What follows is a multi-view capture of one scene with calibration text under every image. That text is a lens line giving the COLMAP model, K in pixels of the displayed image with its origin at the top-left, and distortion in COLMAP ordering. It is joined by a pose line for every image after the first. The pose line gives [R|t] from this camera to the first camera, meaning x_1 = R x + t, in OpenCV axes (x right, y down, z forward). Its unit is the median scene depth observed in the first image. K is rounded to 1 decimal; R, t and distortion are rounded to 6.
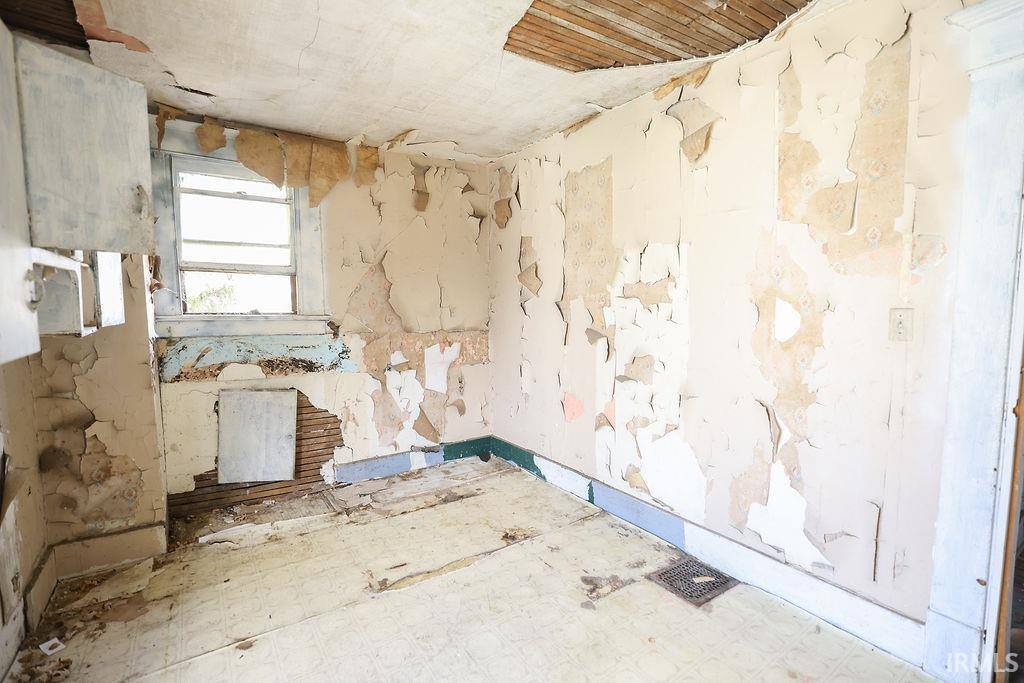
lens RADIAL K [[440.9, 0, 530.1], [0, 440.9, 331.7], [0, 0, 1]] dist [-0.036697, 0.010758]
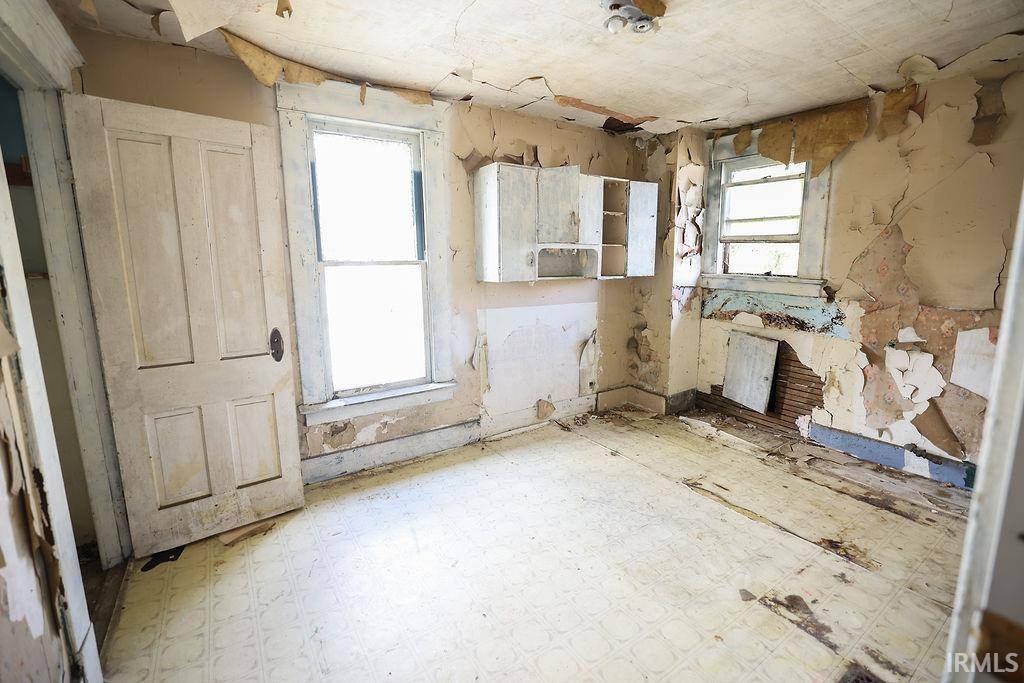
lens RADIAL K [[440.9, 0, 530.1], [0, 440.9, 331.7], [0, 0, 1]] dist [-0.036697, 0.010758]
pose [[0.038898, 0.159128, -0.986491, 0.588387], [-0.076824, 0.984793, 0.155825, -0.024624], [0.996286, 0.069725, 0.050532, 0.279287]]
